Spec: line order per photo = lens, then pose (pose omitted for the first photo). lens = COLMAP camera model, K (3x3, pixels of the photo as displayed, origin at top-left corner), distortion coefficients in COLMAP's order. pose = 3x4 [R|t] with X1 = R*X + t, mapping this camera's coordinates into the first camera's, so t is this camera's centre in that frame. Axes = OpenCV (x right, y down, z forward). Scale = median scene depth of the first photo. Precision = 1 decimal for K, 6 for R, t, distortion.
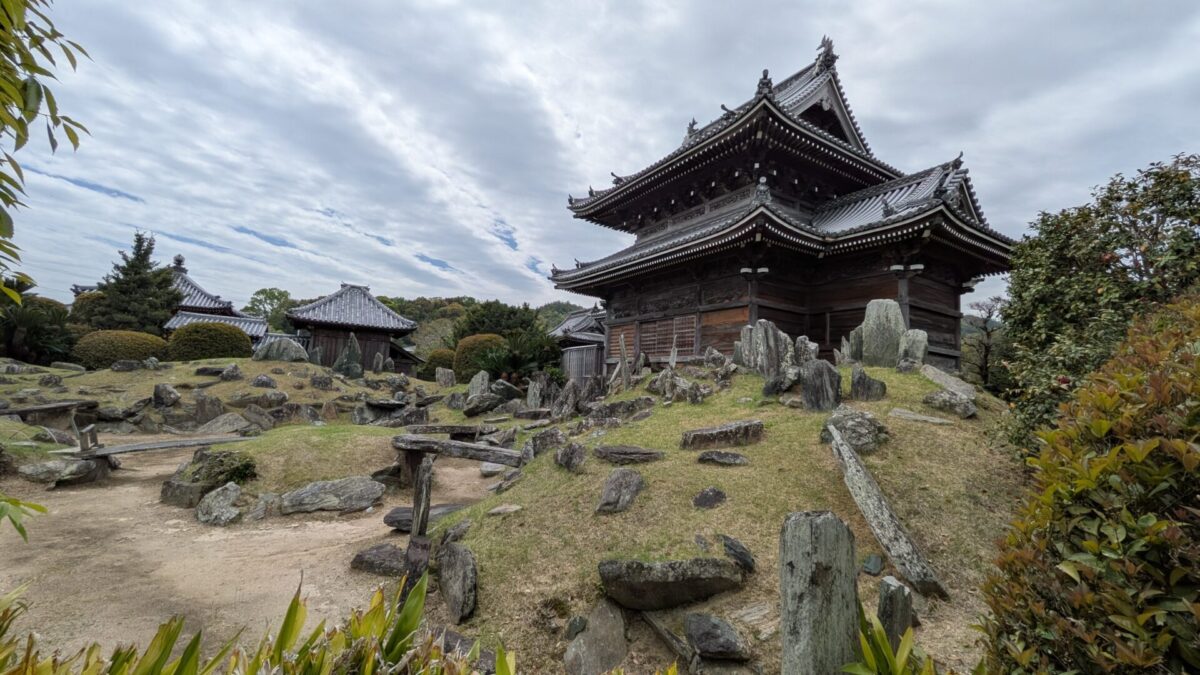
lens RADIAL K [[495.8, 0, 607.8], [0, 495.8, 342.0], [0, 0, 1]] dist [-0.003883, 0.000813]
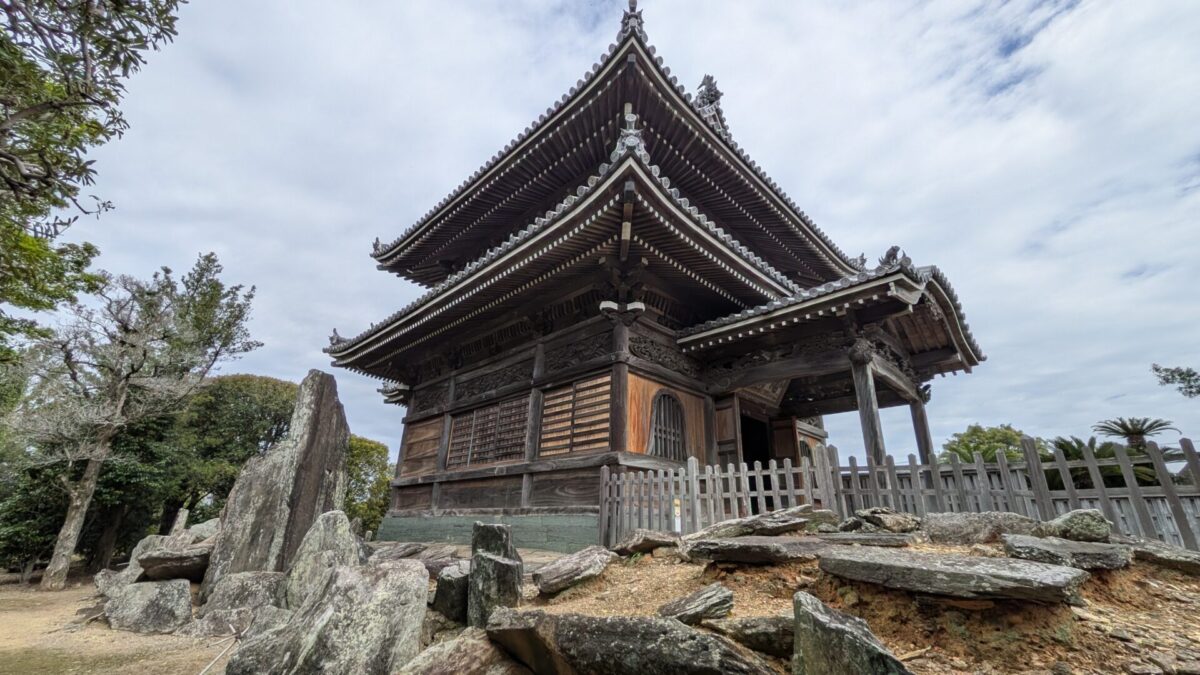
lens RADIAL K [[495.8, 0, 595.8], [0, 495.8, 336.3], [0, 0, 1]] dist [-0.003883, 0.000813]
pose [[0.978892, 0.059866, 0.195413, 0.130537], [-0.003157, 0.960452, -0.278427, 0.043179], [-0.204353, 0.271933, 0.940368, 0.399095]]
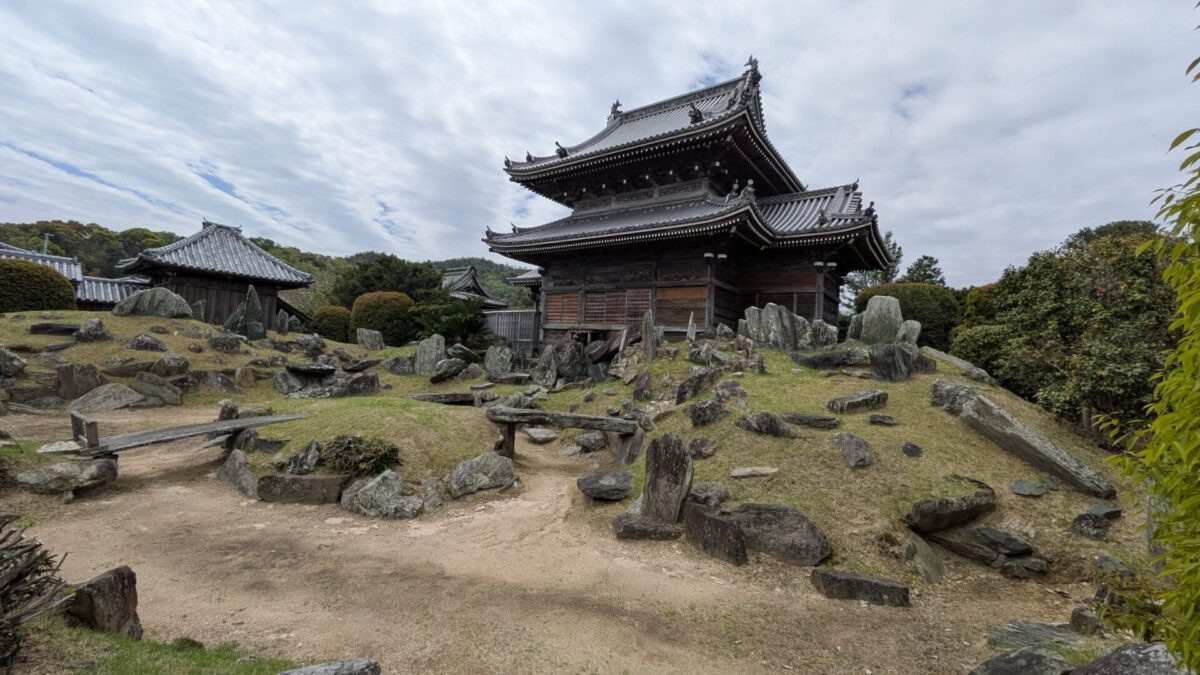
lens RADIAL K [[469.7, 0, 605.9], [0, 469.7, 341.7], [0, 0, 1]] dist [0.000066, -0.000377]
pose [[0.929561, 0.012939, 0.368440, -0.300272], [-0.044247, 0.996076, 0.076651, -0.012951], [-0.366003, -0.087554, 0.926486, 0.037105]]
